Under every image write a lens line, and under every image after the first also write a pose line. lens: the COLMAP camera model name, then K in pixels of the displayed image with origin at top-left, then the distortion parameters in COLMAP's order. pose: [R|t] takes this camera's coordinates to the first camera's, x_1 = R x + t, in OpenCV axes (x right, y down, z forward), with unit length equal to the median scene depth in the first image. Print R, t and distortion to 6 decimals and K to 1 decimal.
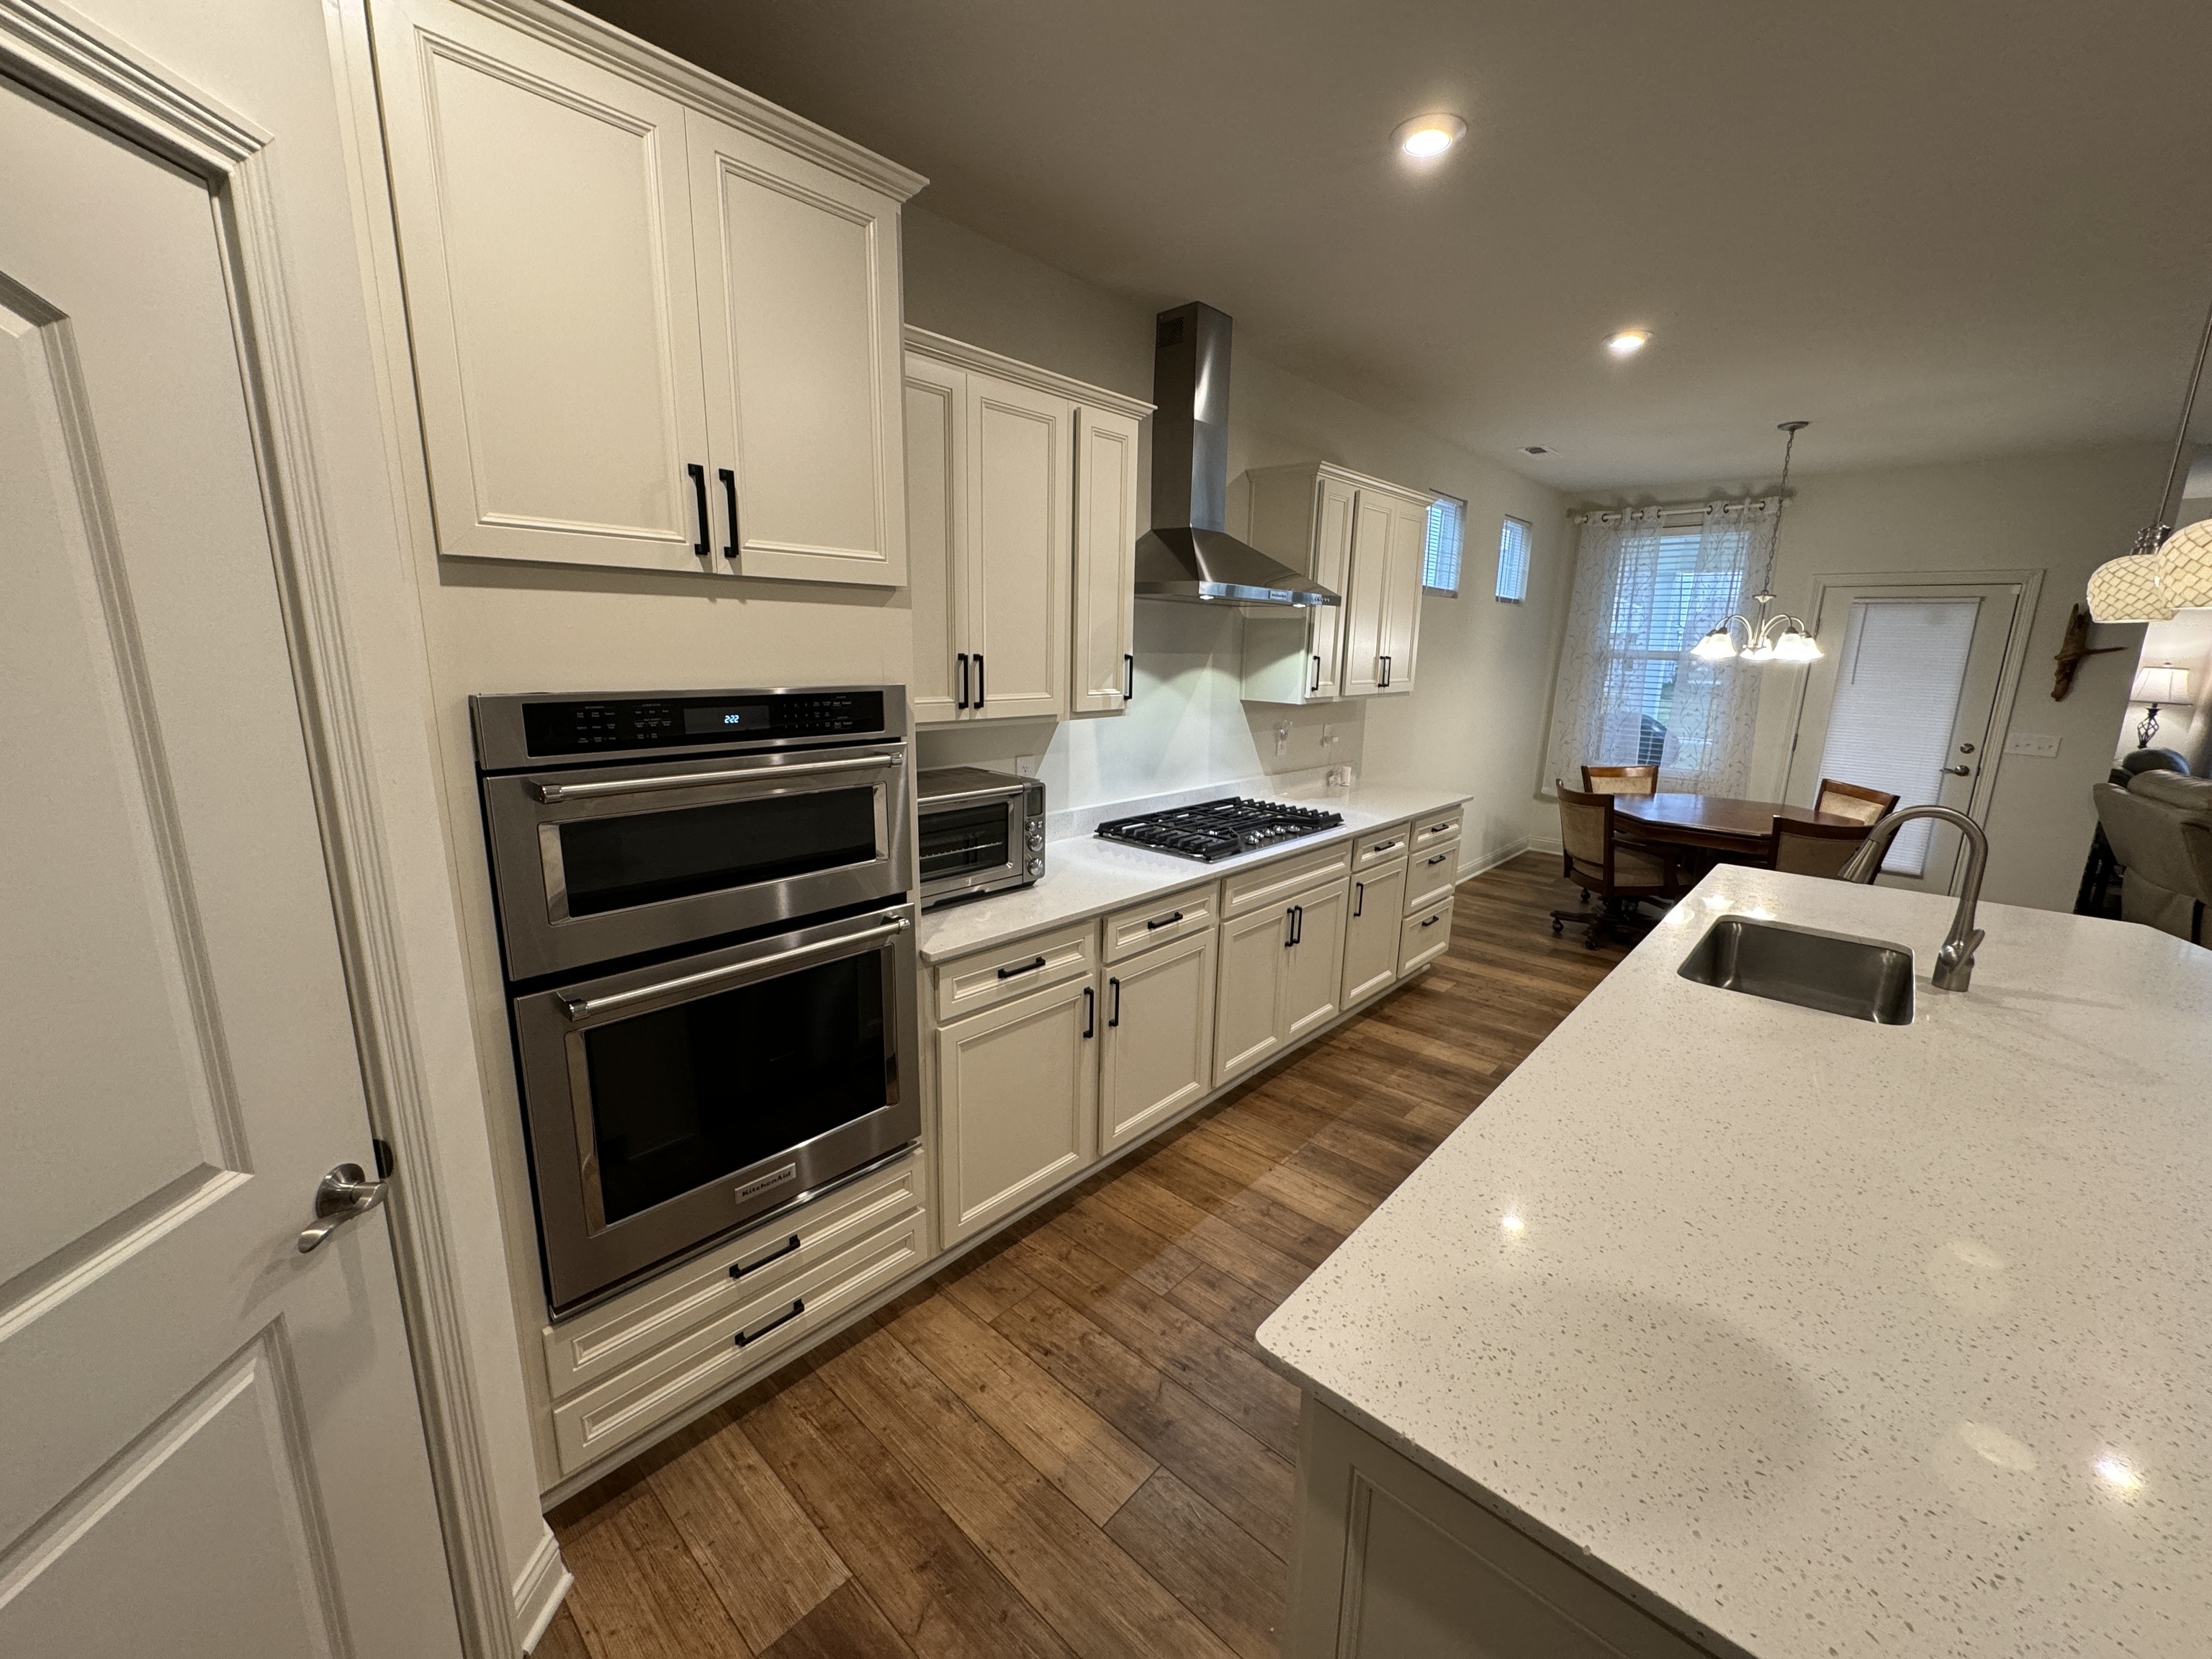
lens RADIAL K [[880.4, 0, 1106.0], [0, 880.4, 829.5], [0, 0, 1]] dist [-0.001838, -0.000135]
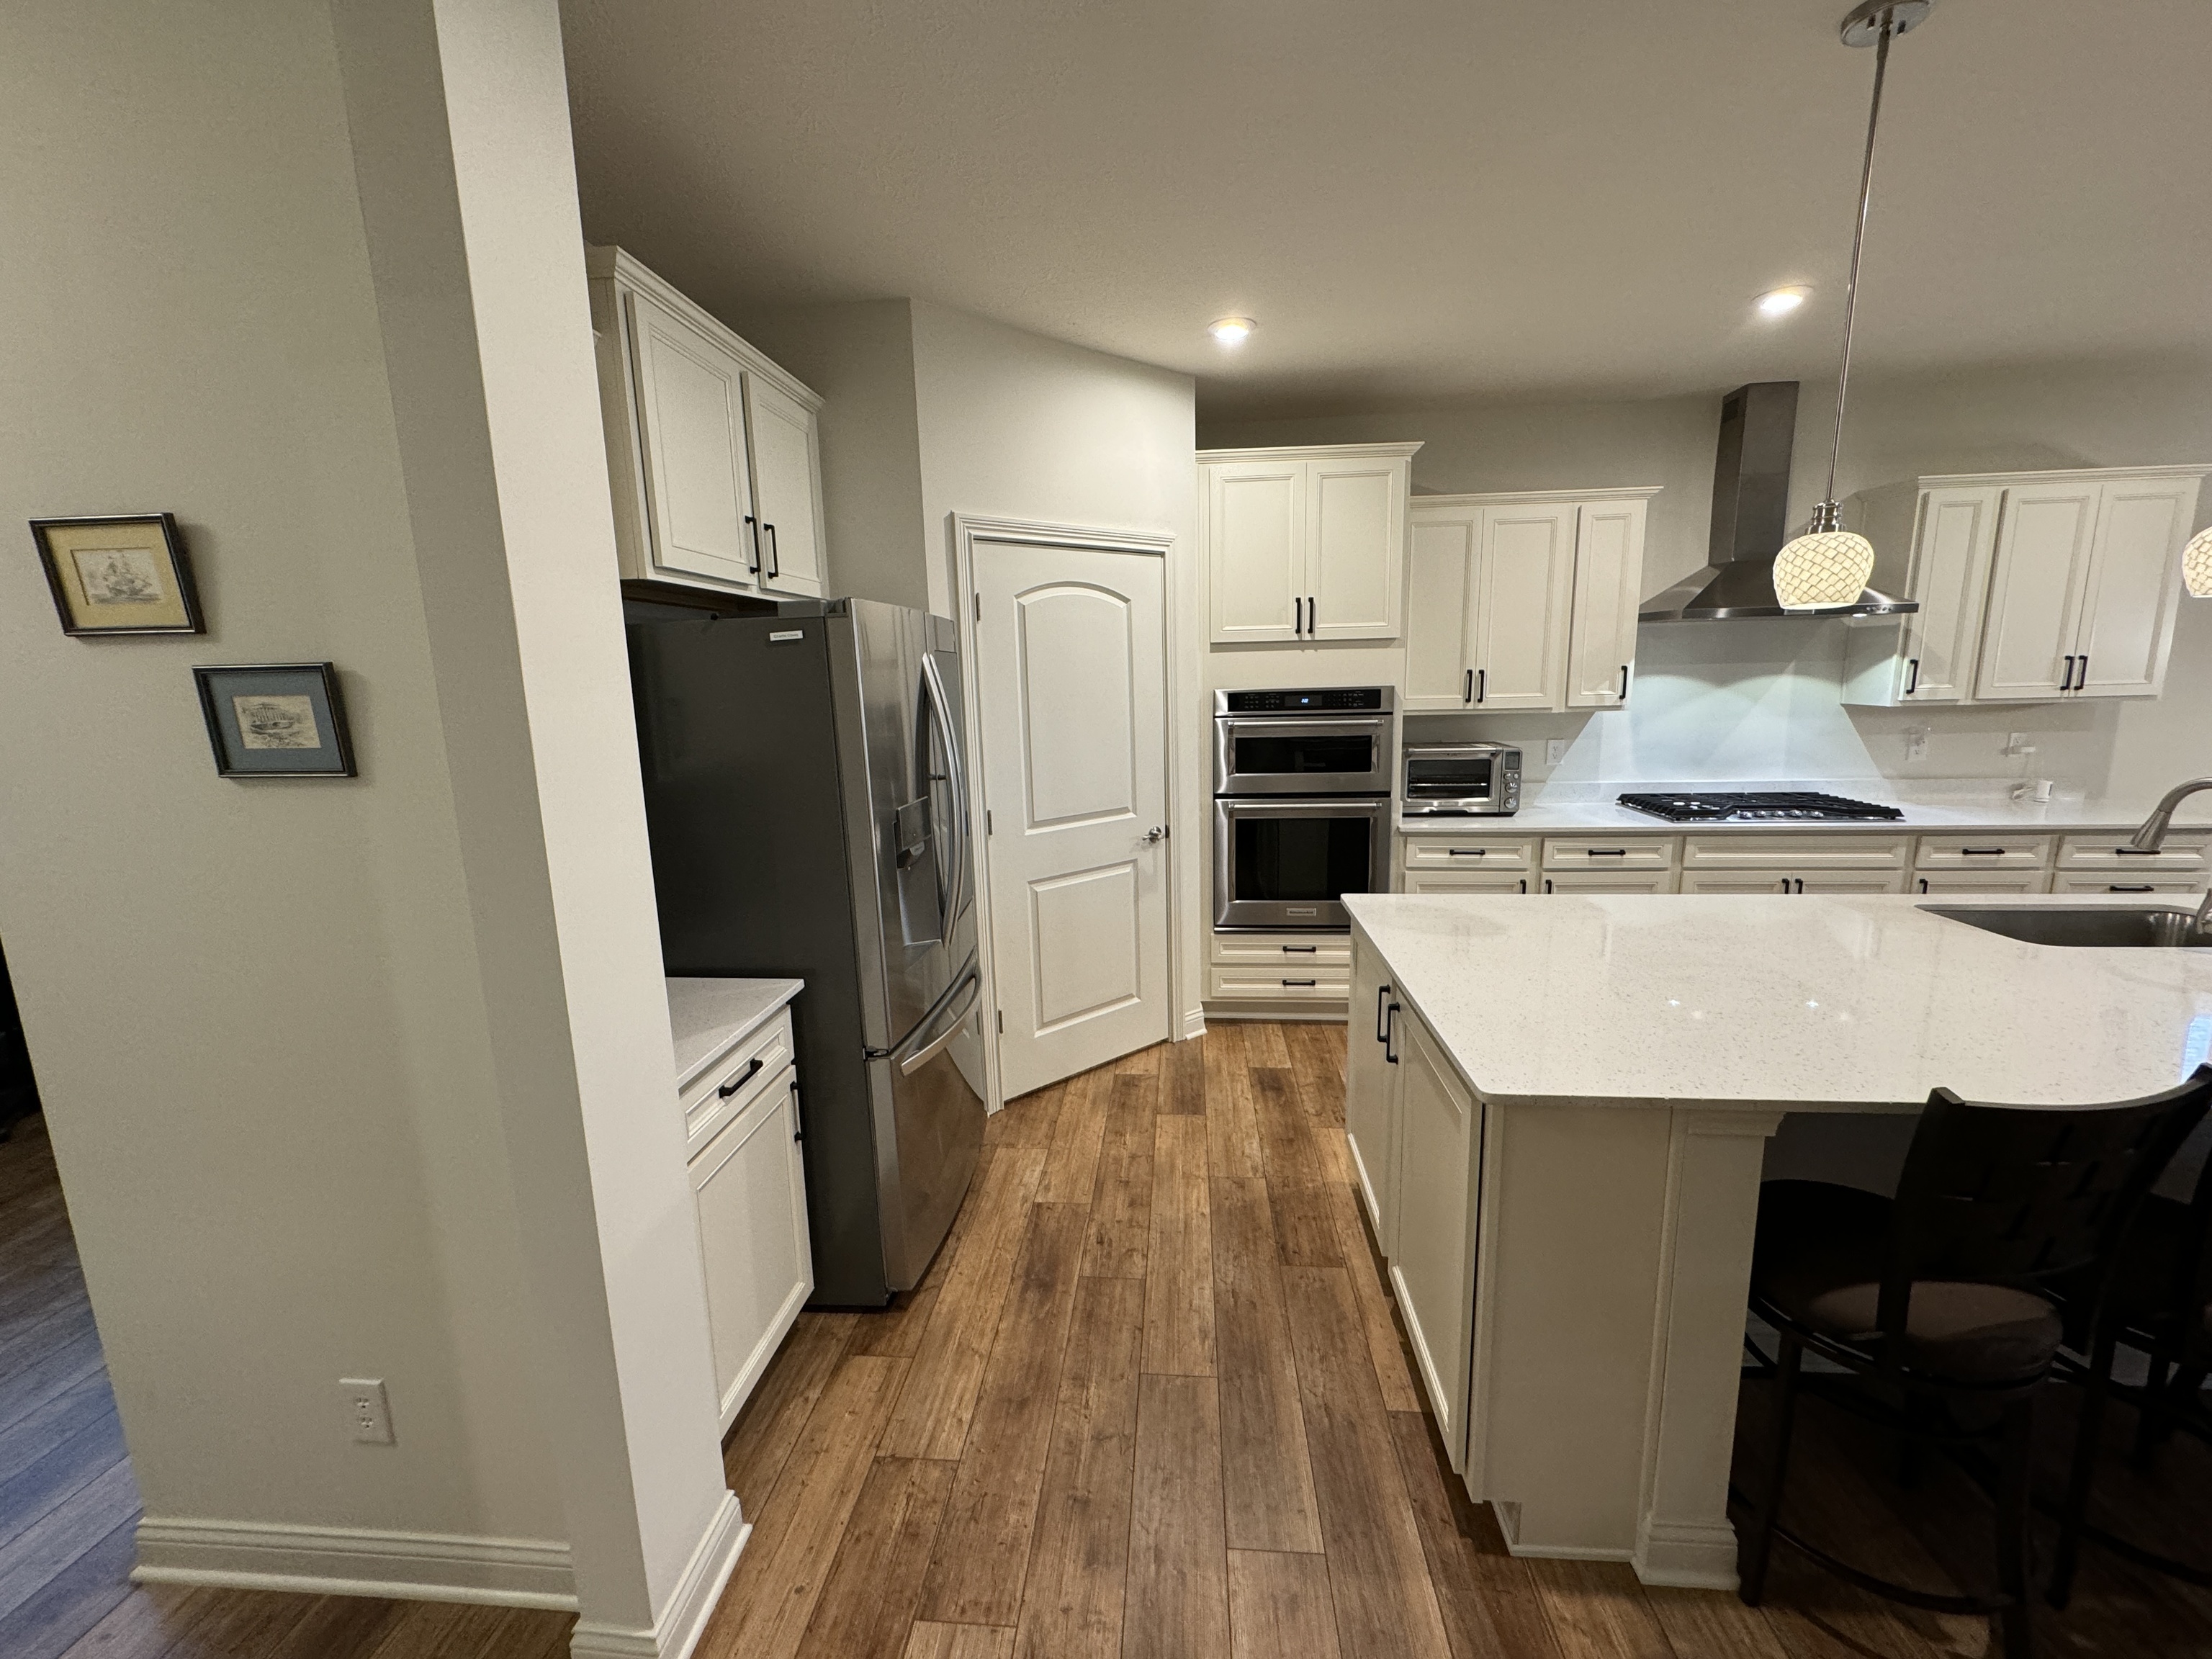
lens RADIAL K [[880.4, 0, 1106.7], [0, 880.4, 827.4], [0, 0, 1]] dist [-0.001851, 0.000485]
pose [[0.608719, 0.104228, -0.786510, 0.757843], [-0.129957, 0.991043, 0.030752, 0.137880], [0.782670, 0.083493, 0.616812, -0.559535]]
